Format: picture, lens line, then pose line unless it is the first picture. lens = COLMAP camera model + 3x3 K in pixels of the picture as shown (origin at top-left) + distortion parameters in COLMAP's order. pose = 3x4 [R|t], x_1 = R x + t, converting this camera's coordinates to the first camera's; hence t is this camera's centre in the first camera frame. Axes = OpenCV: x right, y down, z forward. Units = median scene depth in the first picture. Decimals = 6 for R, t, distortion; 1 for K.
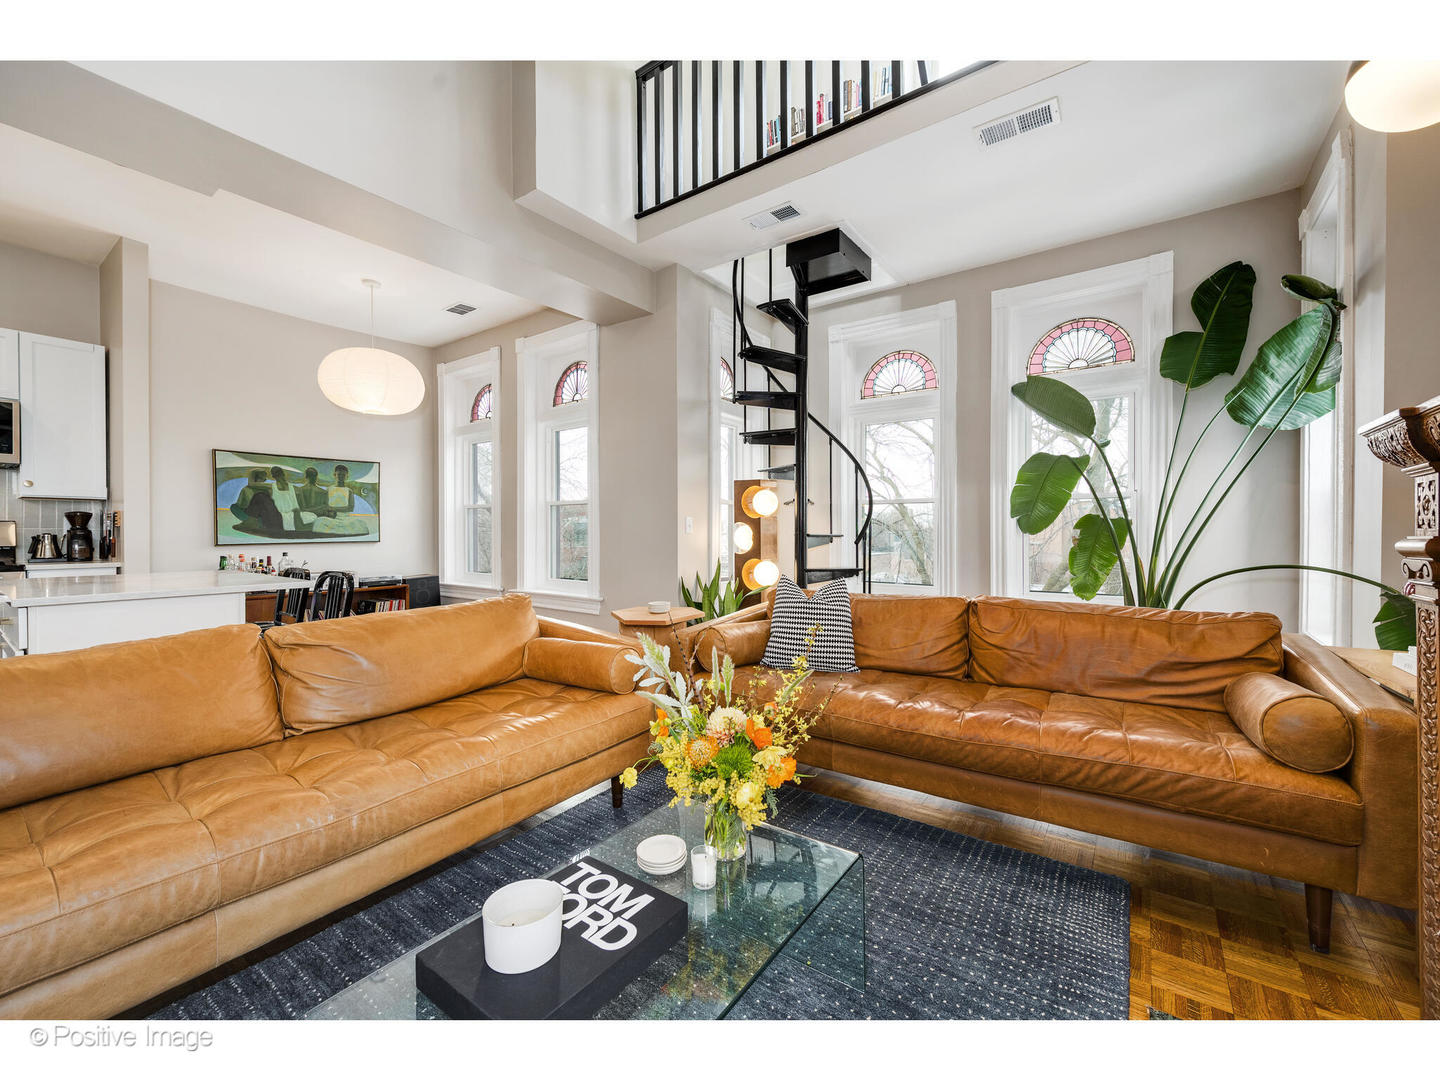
lens RADIAL K [[568.7, 0, 714.8], [0, 568.7, 535.6], [0, 0, 1]] dist [0.009660, -0.001489]
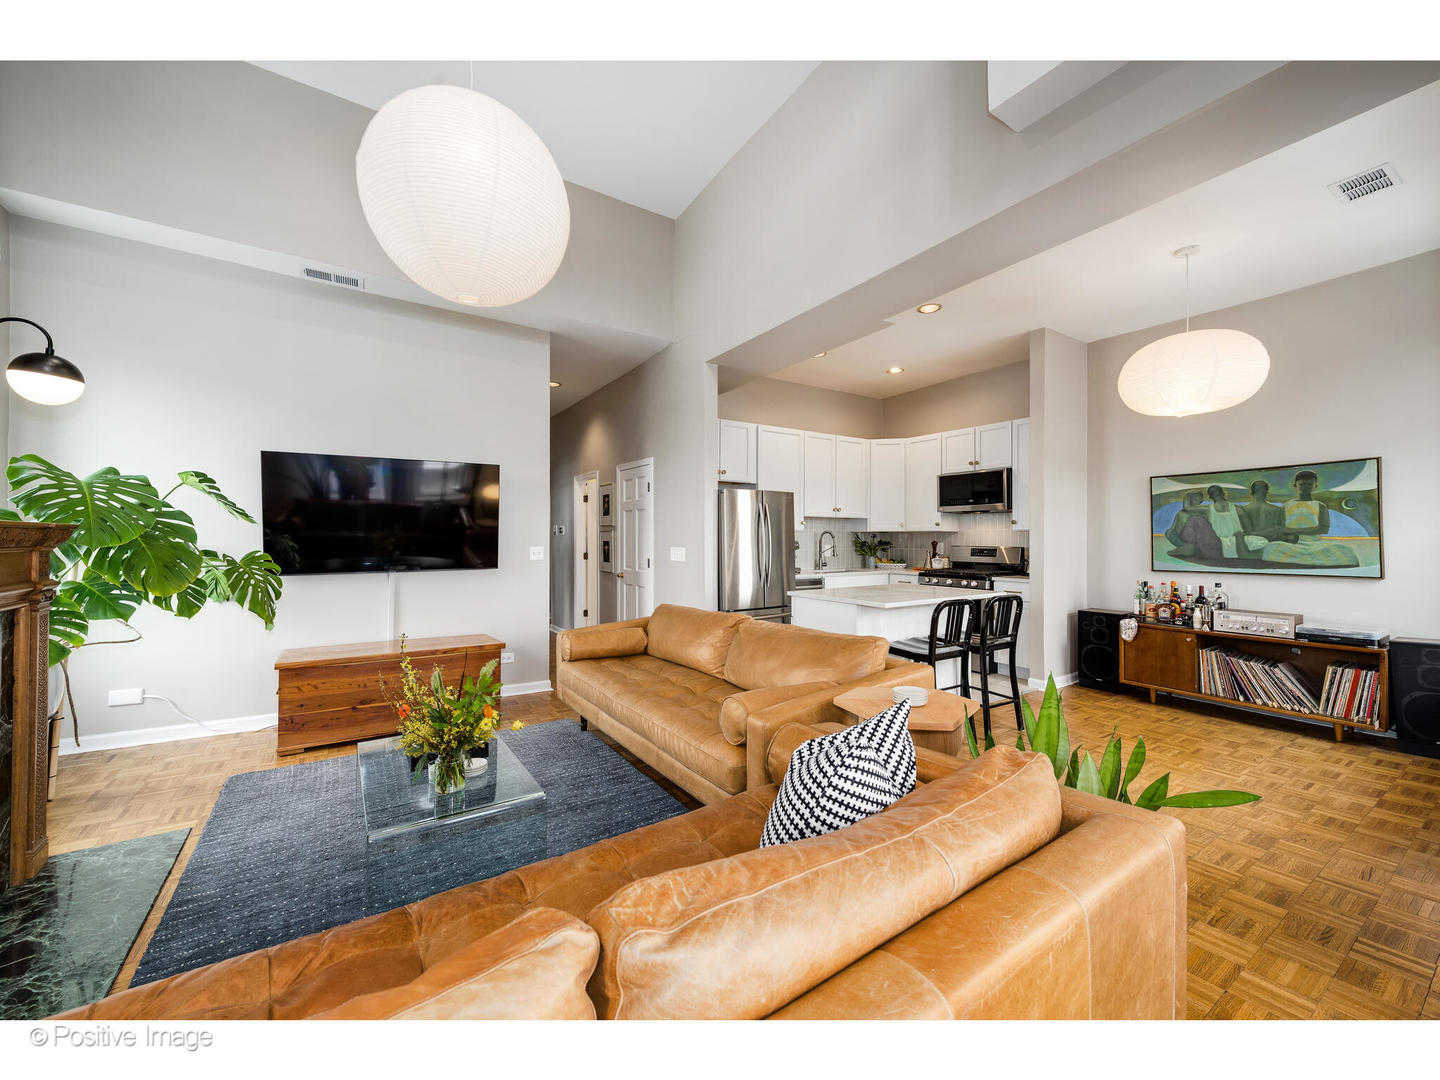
lens RADIAL K [[568.7, 0, 719.0], [0, 568.7, 533.5], [0, 0, 1]] dist [0.009660, -0.001489]
pose [[-0.352904, -0.006249, -0.935639, 0.358362], [-0.007869, 0.999962, -0.003711, -0.039645], [0.935626, 0.006053, -0.352940, 0.639305]]
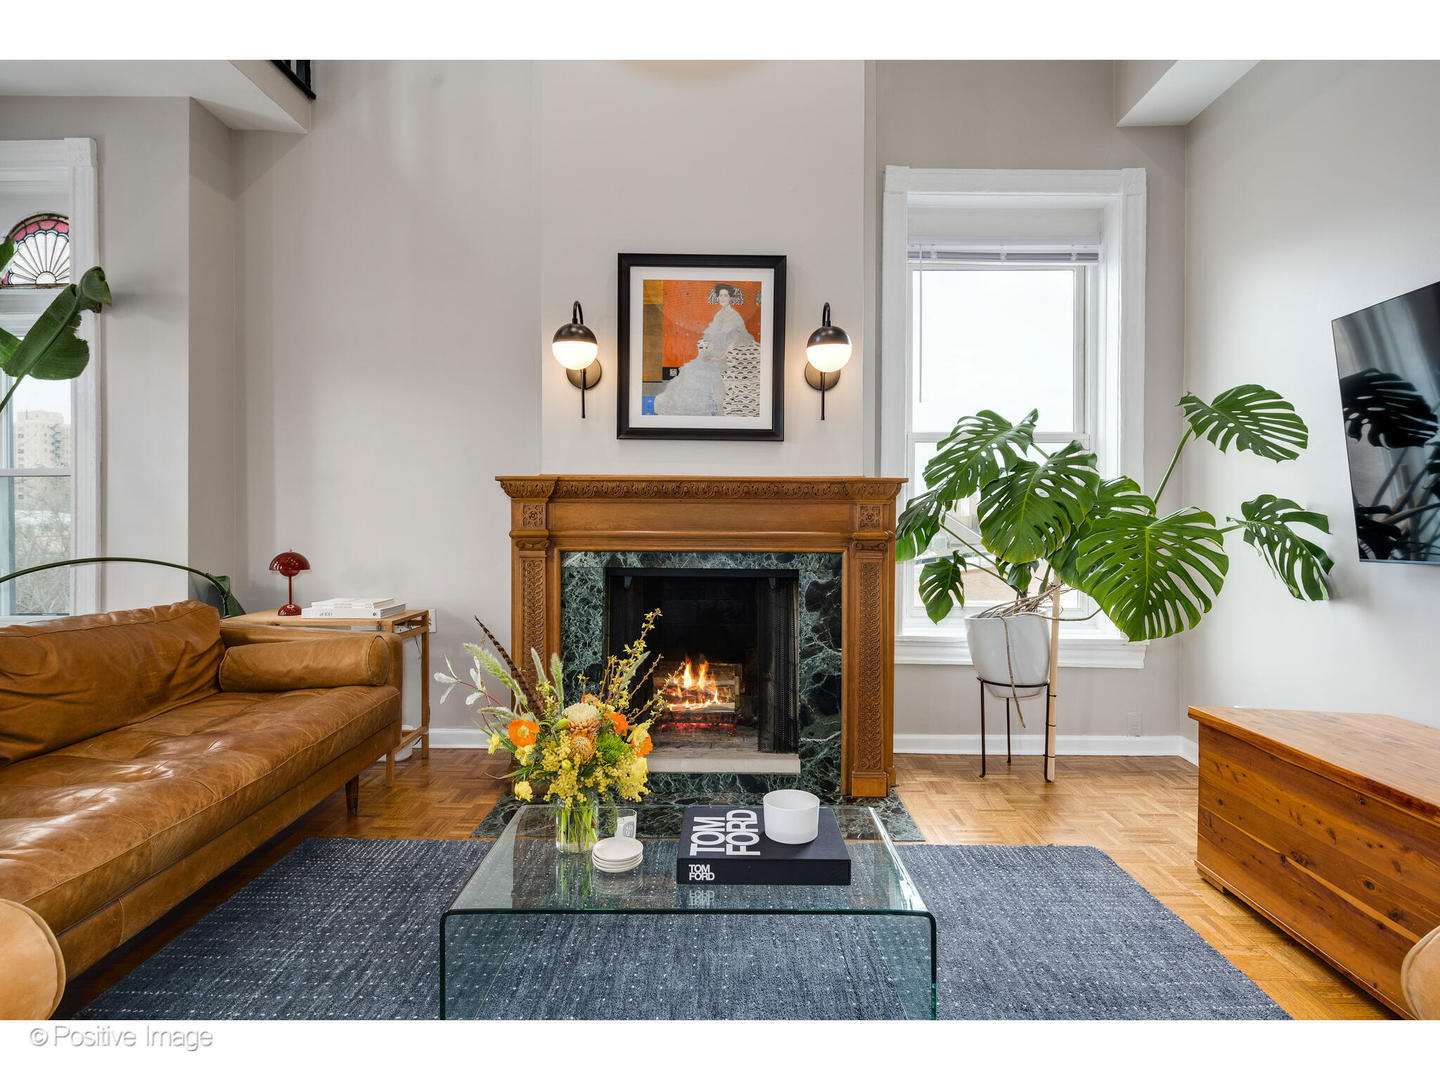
lens RADIAL K [[746.8, 0, 712.0], [0, 746.8, 529.0], [0, 0, 1]] dist [0.010170, -0.005024]
pose [[-0.571642, -0.003441, 0.820496, -0.343263], [0.000309, 0.999990, 0.004409, -0.003411], [-0.820503, 0.002774, -0.571635, 0.440556]]
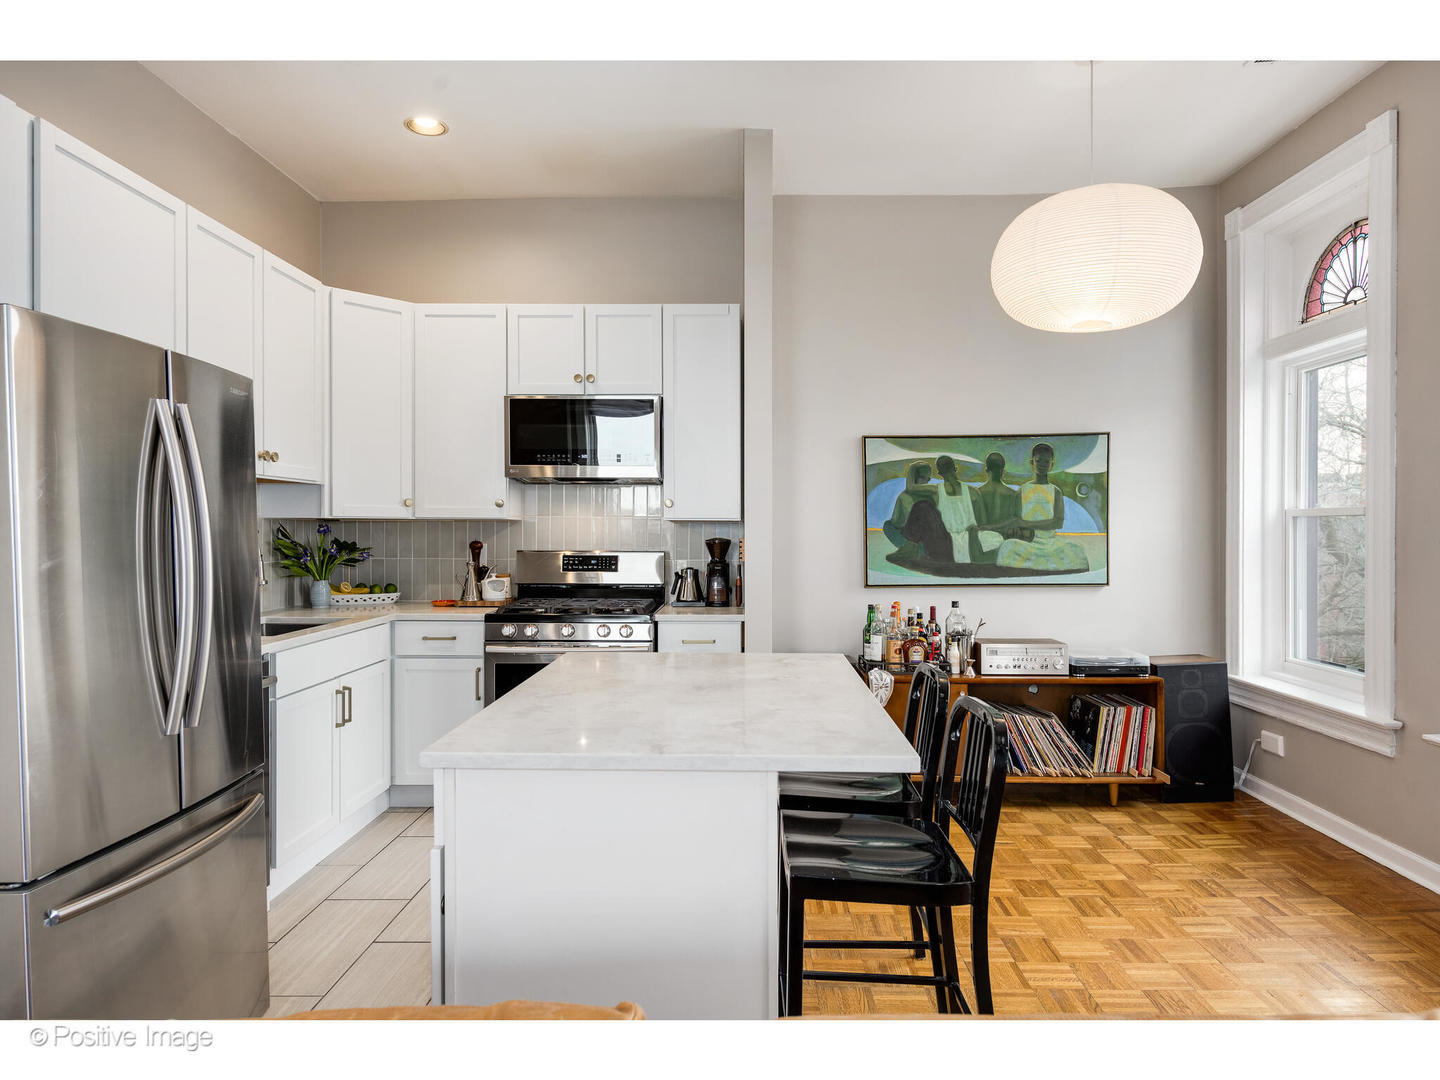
lens RADIAL K [[860.1, 0, 726.8], [0, 860.1, 529.8], [0, 0, 1]] dist [0.014652, -0.006905]
pose [[0.570146, 0.001114, -0.821543, -0.171679], [-0.008413, 0.999955, -0.004482, -0.040402], [0.821500, 0.009468, 0.570130, 0.326086]]
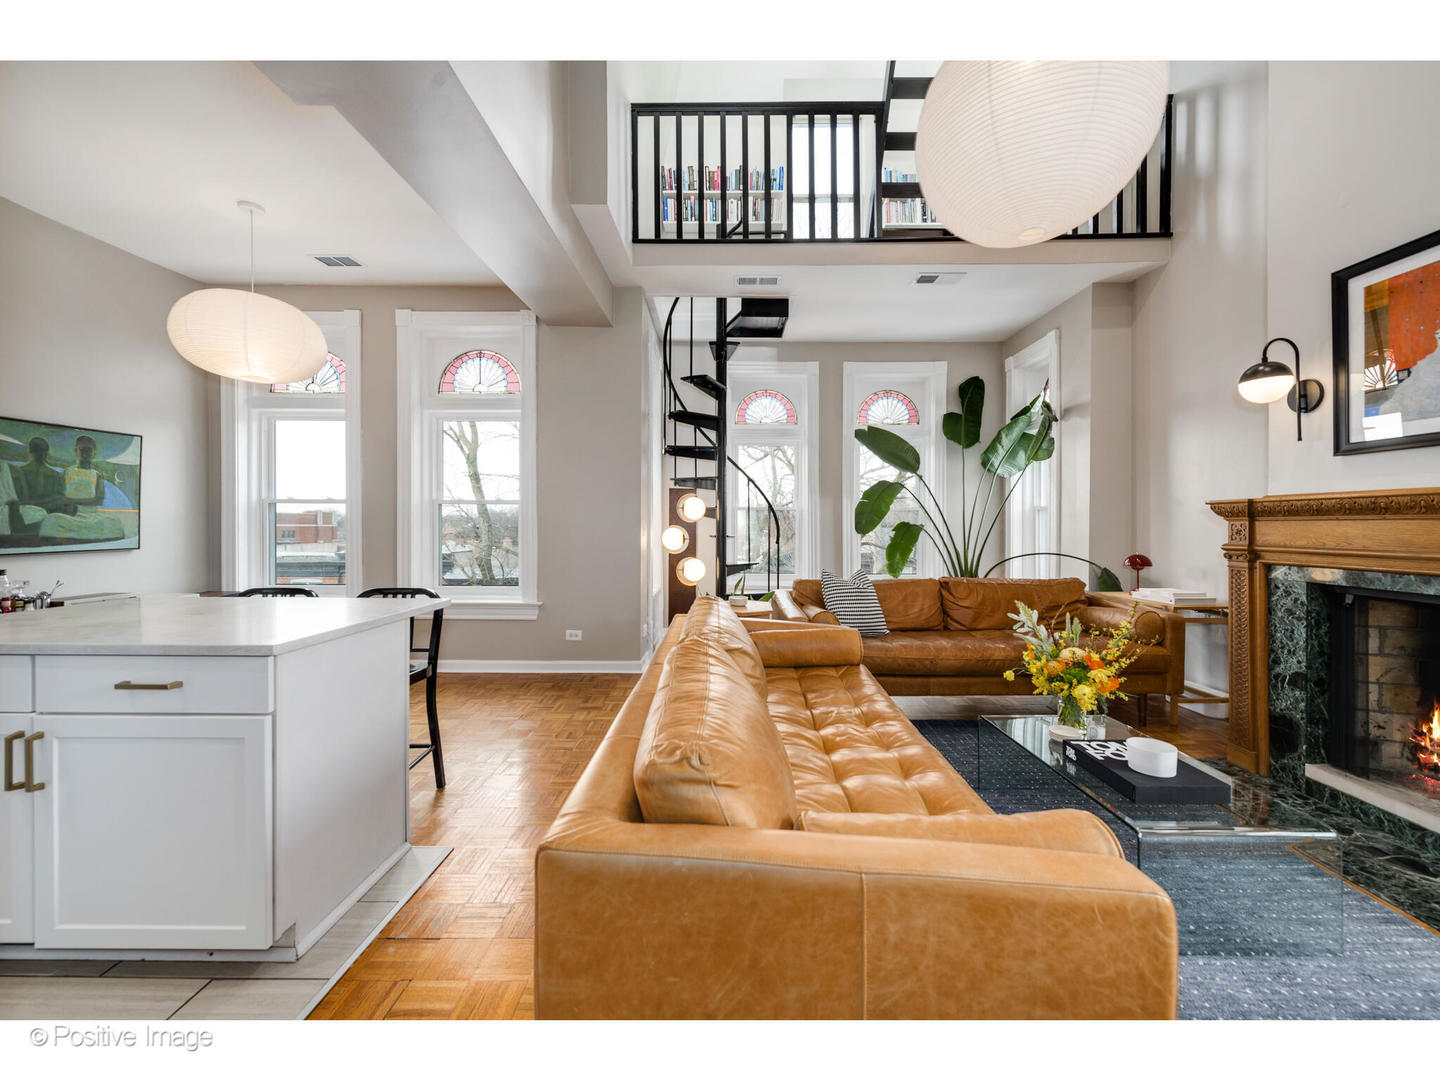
lens RADIAL K [[568.7, 0, 714.7], [0, 568.7, 527.2], [0, 0, 1]] dist [0.009660, -0.001489]
pose [[0.823404, 0.000732, 0.567455, -0.496201], [0.000942, 0.999996, -0.002657, -0.016061], [-0.567455, 0.002723, 0.823400, 0.028182]]
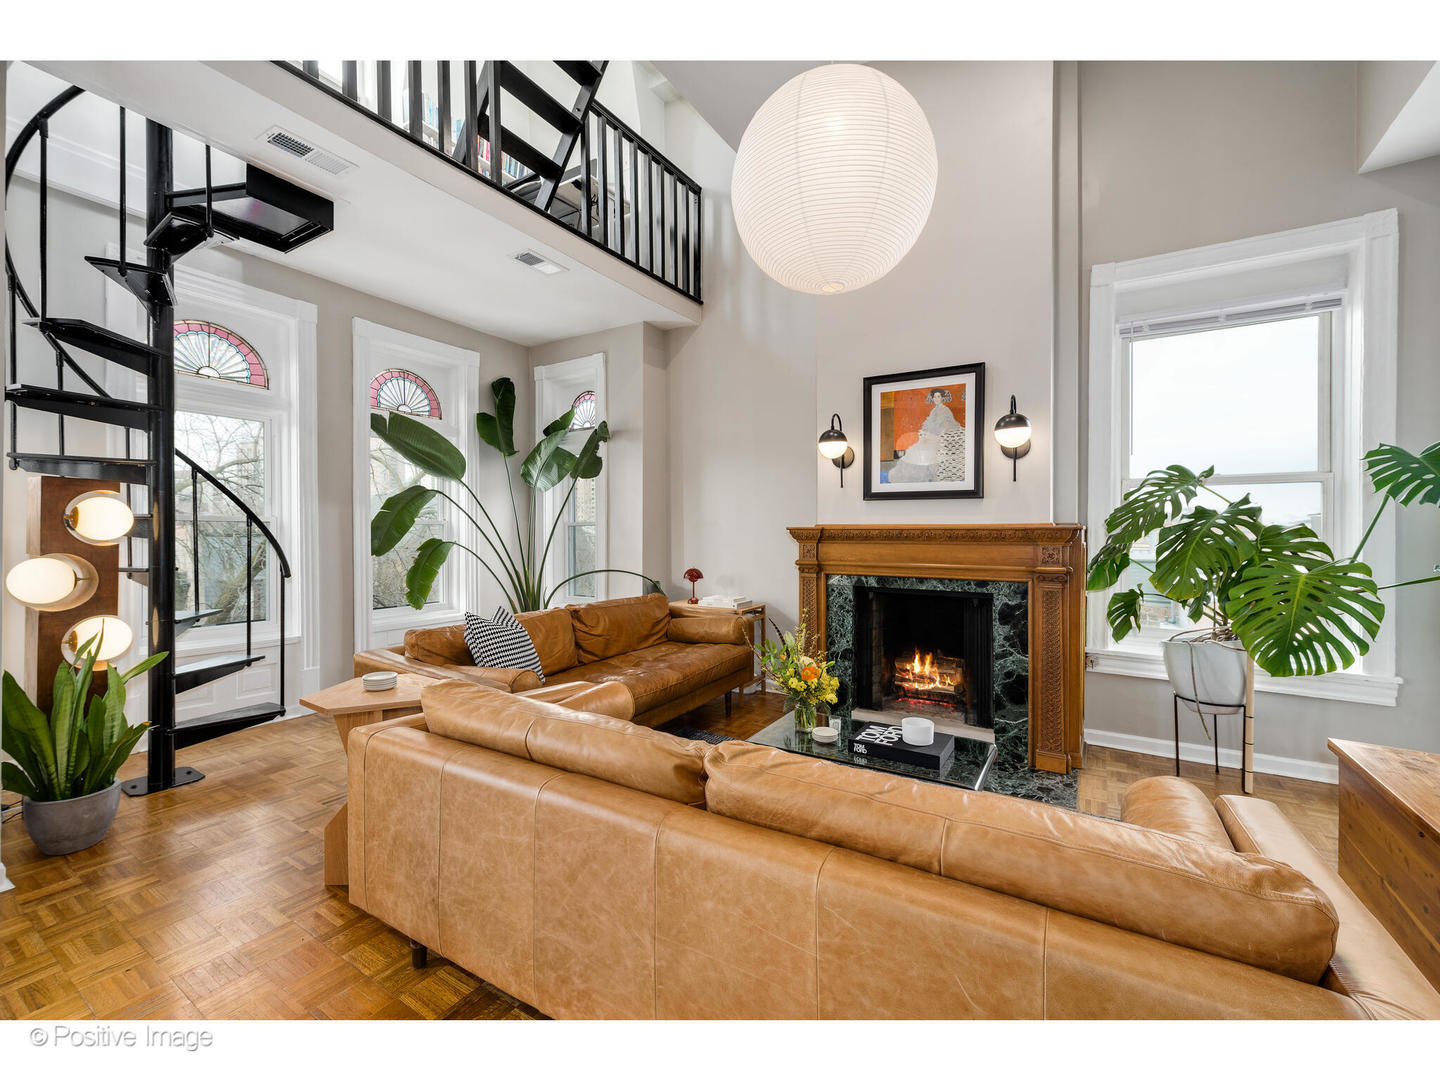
lens RADIAL K [[605.0, 0, 715.0], [0, 605.0, 535.2], [0, 0, 1]] dist [0.010623, 0.000083]
pose [[-0.056623, -0.002742, 0.998392, -0.544294], [0.005152, 0.999982, 0.003039, -0.037198], [-0.998382, 0.005316, -0.056608, 0.375336]]
